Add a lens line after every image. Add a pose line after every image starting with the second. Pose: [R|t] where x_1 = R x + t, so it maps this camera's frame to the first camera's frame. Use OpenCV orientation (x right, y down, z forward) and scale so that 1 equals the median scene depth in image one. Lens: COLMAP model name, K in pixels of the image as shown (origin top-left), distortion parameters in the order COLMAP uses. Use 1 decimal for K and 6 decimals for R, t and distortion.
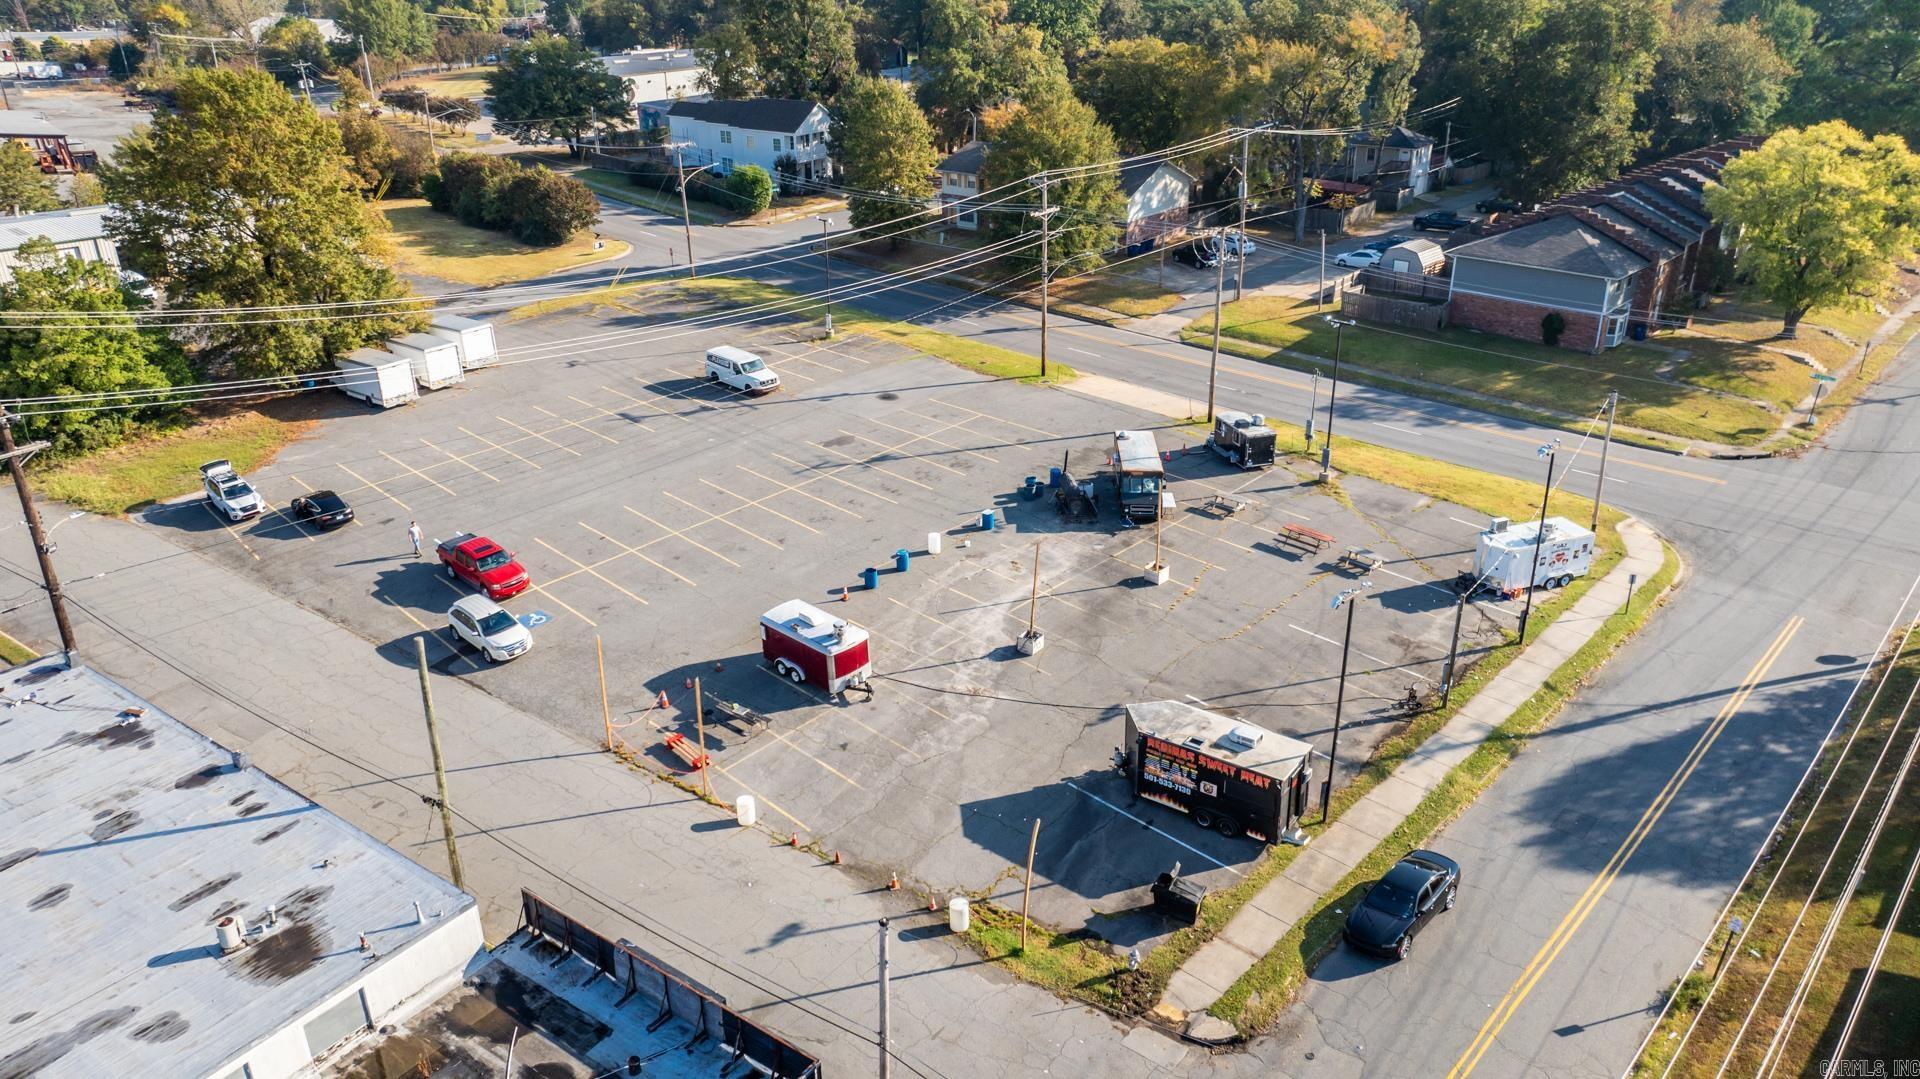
lens RADIAL K [[1386.8, 0, 963.6], [0, 1386.8, 543.6], [0, 0, 1]] dist [-0.011492, 0.007239]
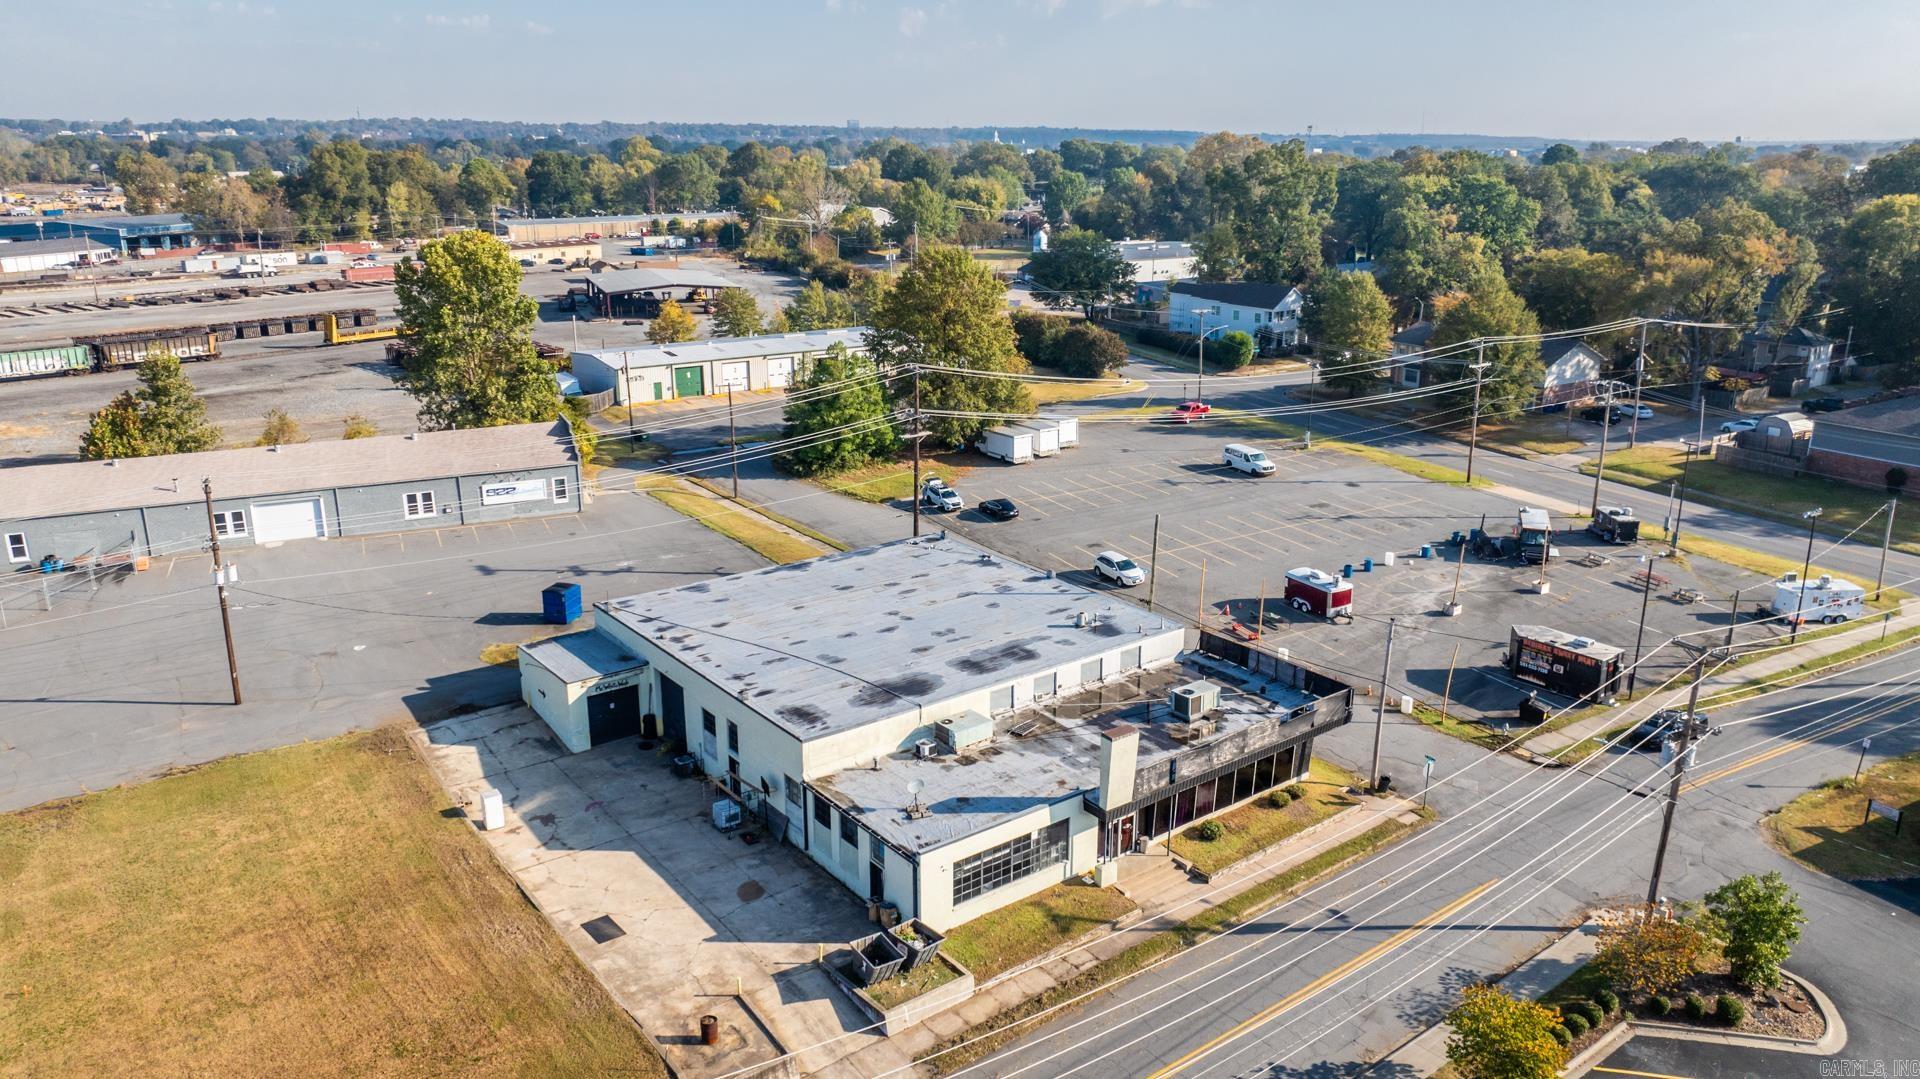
lens RADIAL K [[1386.8, 0, 963.6], [0, 1386.8, 543.6], [0, 0, 1]] dist [-0.011492, 0.007239]
pose [[0.956538, 0.093605, -0.276174, -0.031838], [-0.128094, 0.985690, -0.109573, 0.135570], [0.261966, 0.140187, 0.954841, -0.385853]]
